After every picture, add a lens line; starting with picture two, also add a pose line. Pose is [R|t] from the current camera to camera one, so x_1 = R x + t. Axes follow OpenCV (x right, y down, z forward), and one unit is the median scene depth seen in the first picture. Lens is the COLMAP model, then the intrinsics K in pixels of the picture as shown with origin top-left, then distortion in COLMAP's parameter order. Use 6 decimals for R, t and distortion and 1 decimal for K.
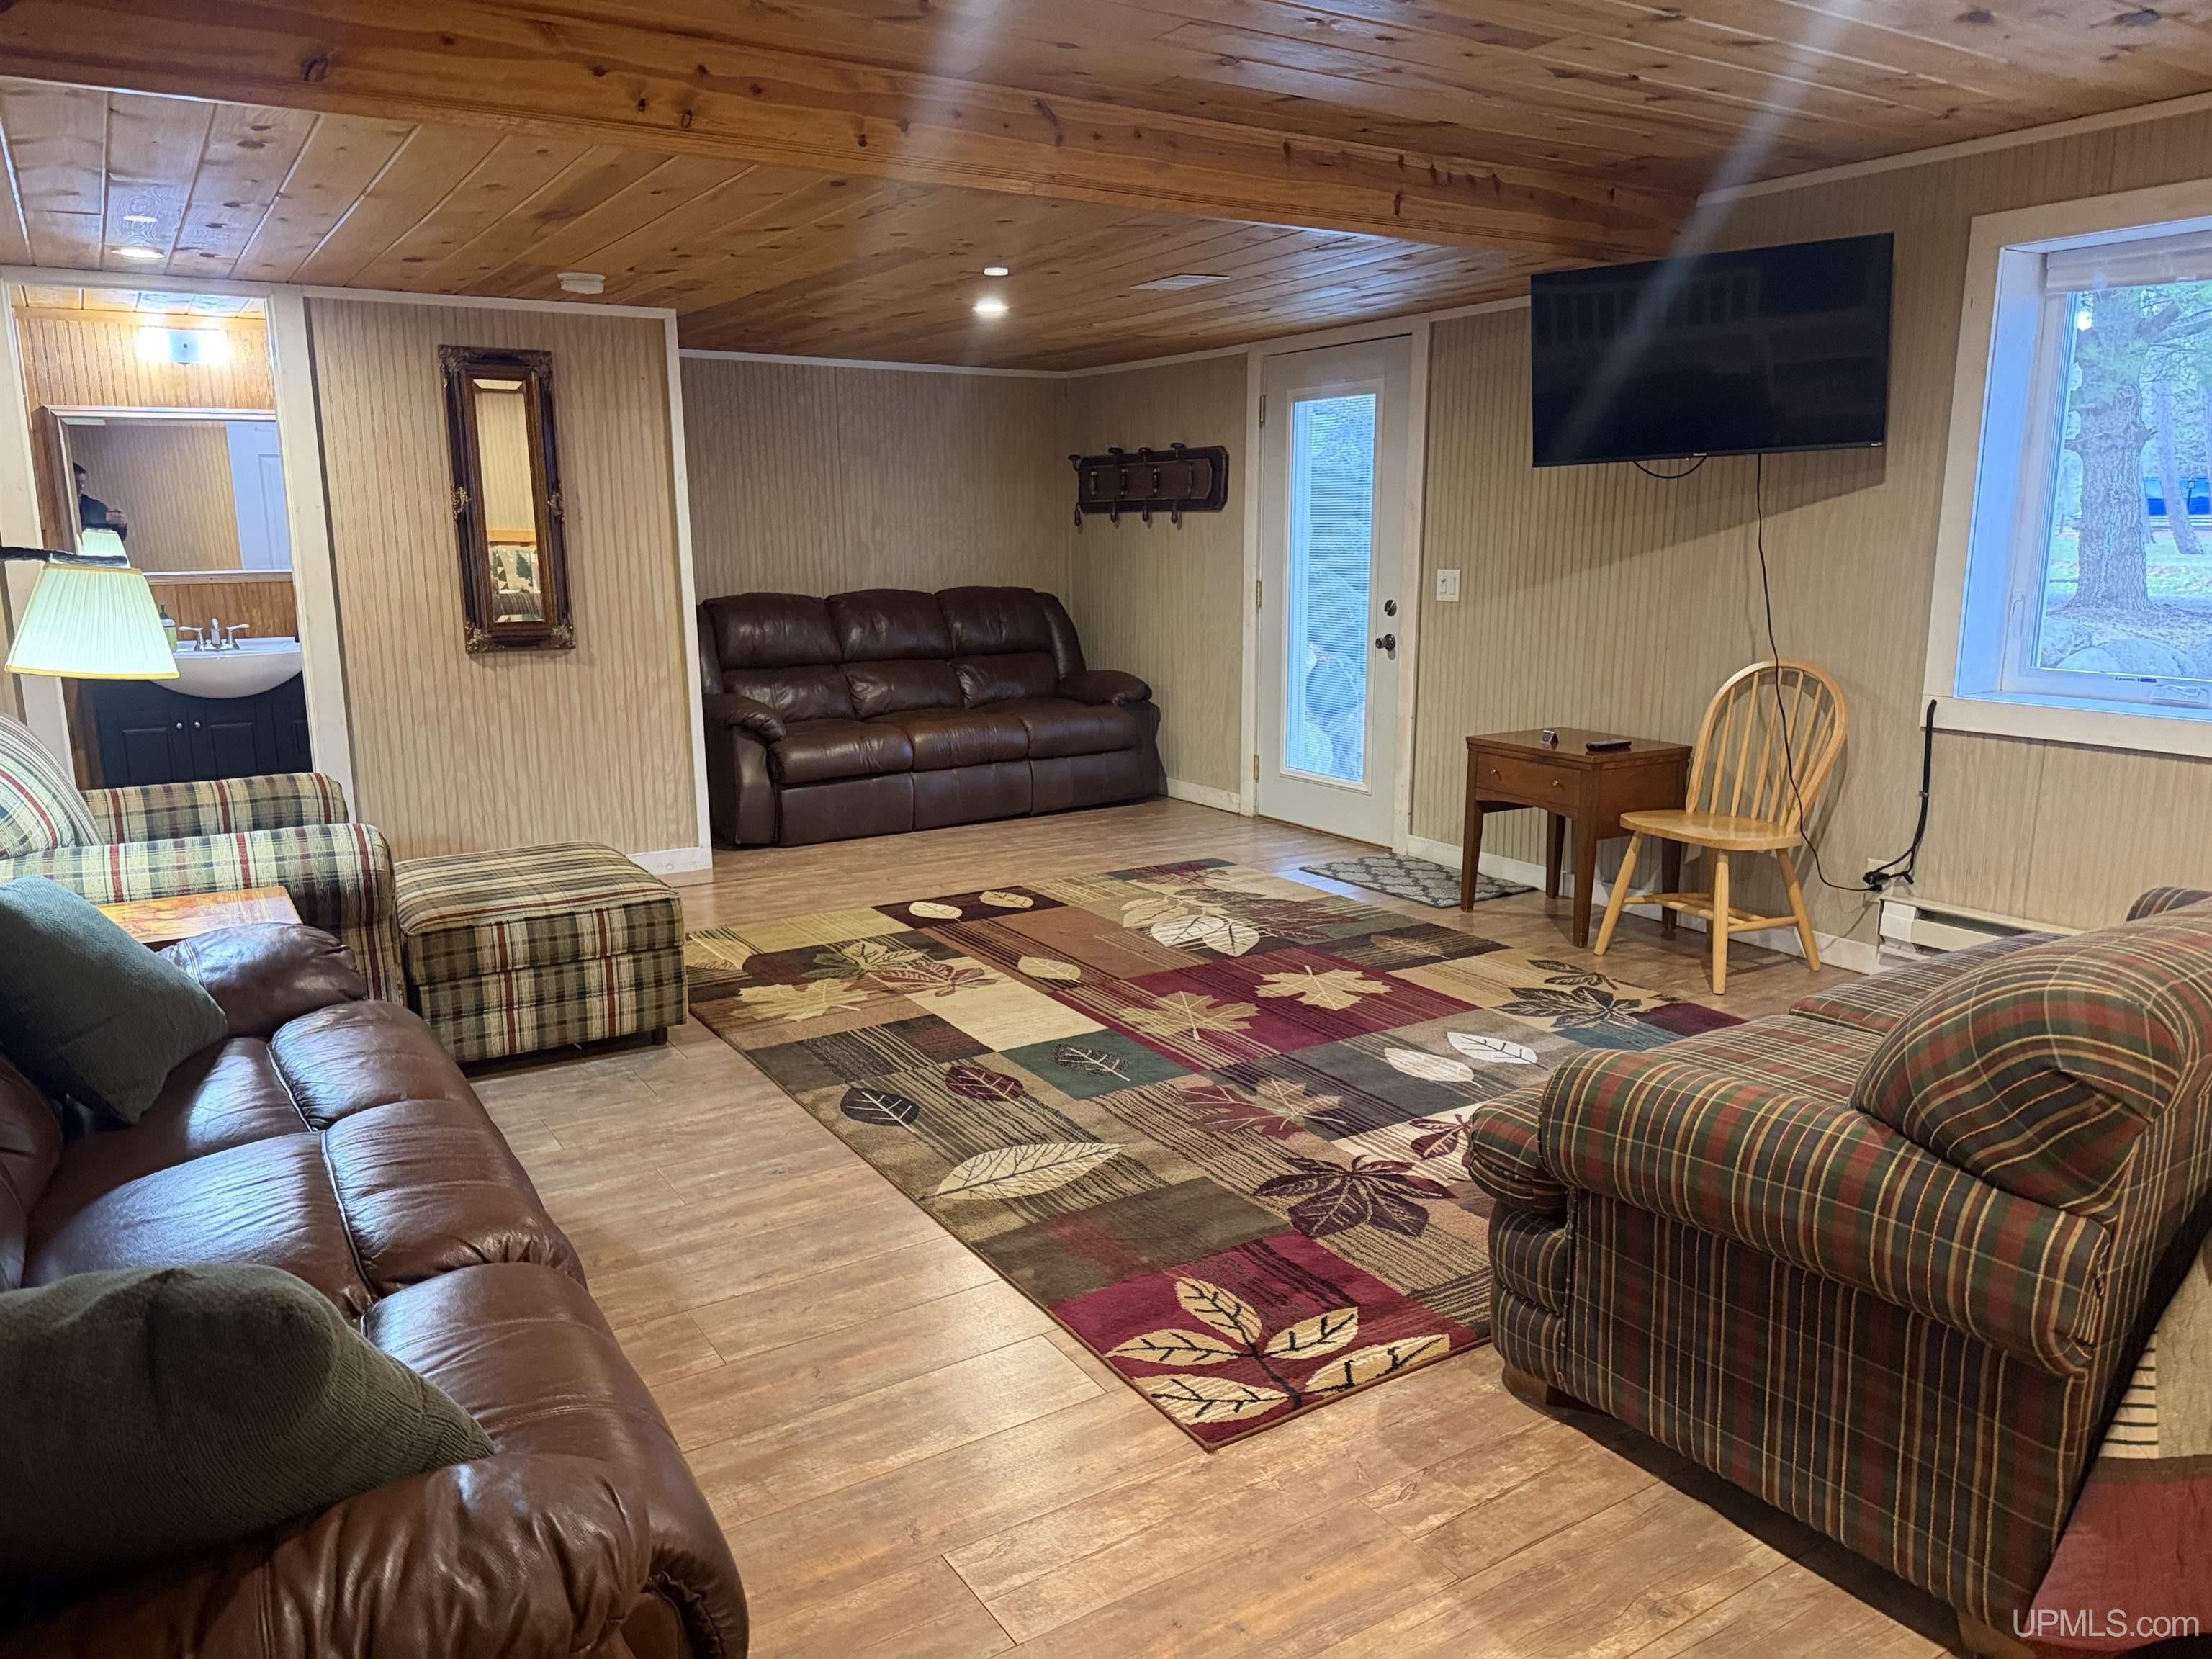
lens RADIAL K [[1561.1, 0, 1101.4], [0, 1561.1, 831.9], [0, 0, 1]] dist [0.051274, -0.084580]
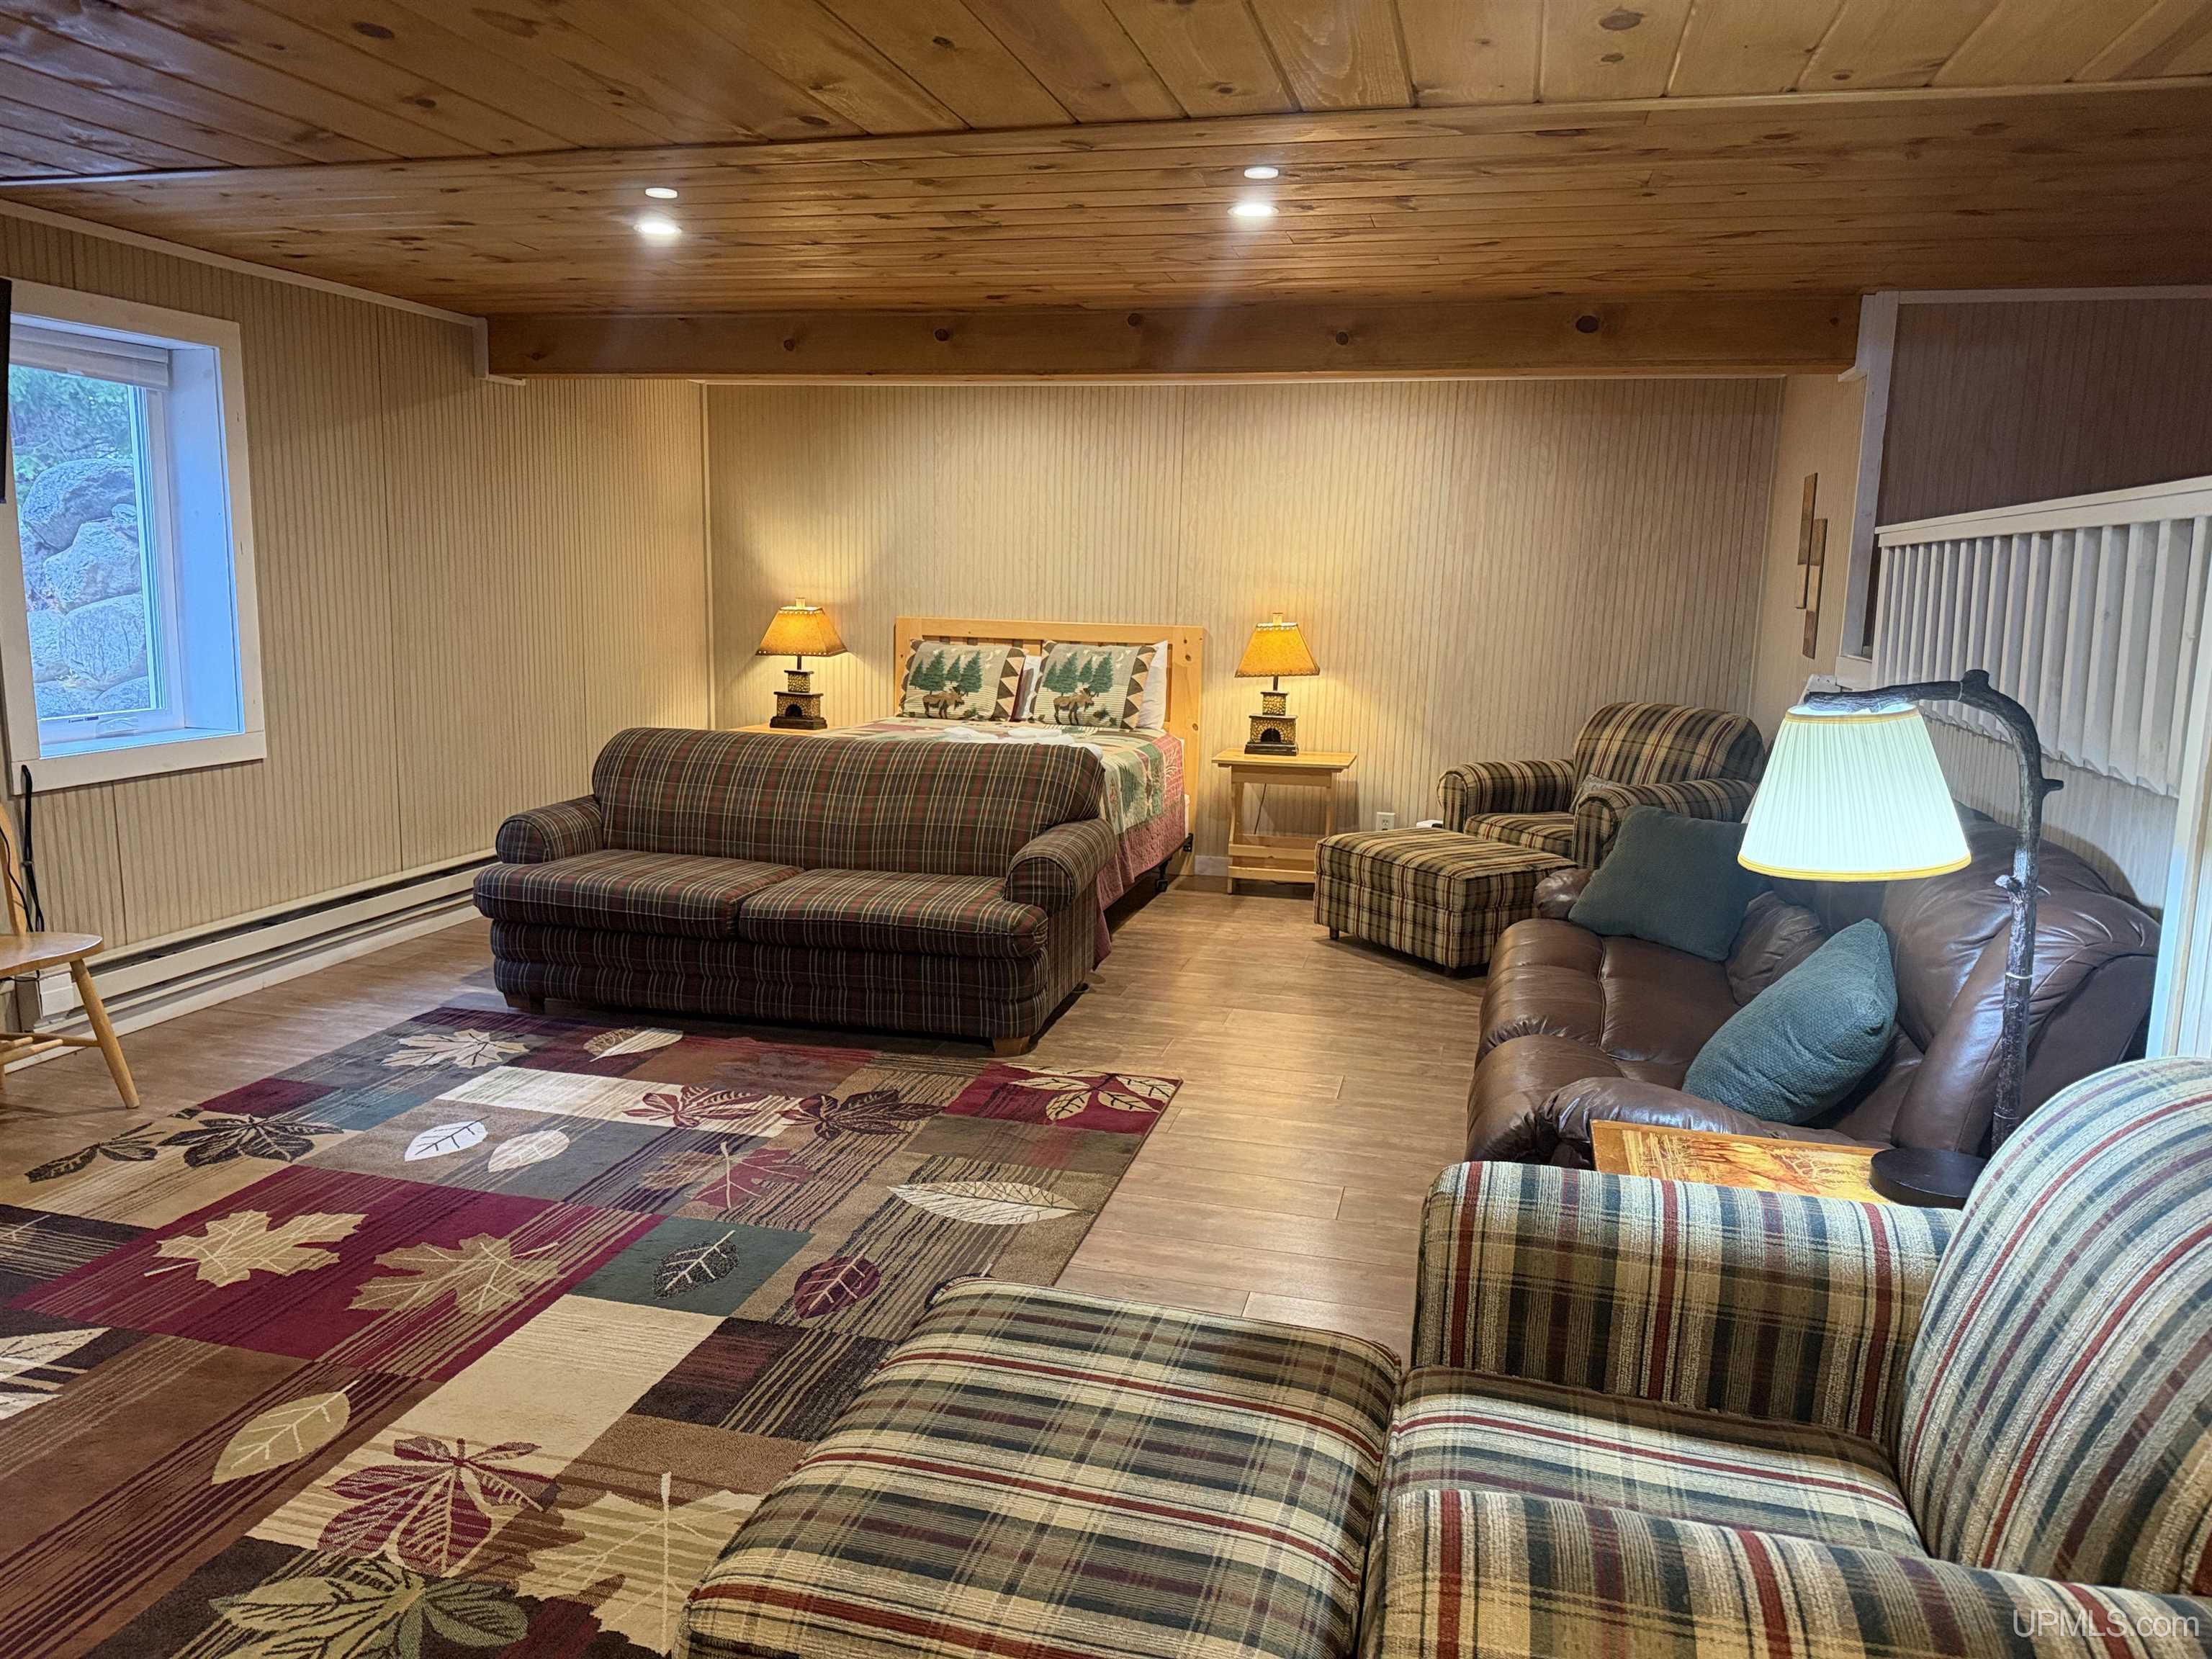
lens RADIAL K [[1561.1, 0, 1095.8], [0, 1561.1, 822.5], [0, 0, 1]] dist [0.051274, -0.084580]
pose [[-0.689914, -0.129915, 0.712138, -0.637267], [0.118108, 0.950380, 0.287800, -0.256855], [-0.714192, 0.282666, -0.640336, 1.184862]]
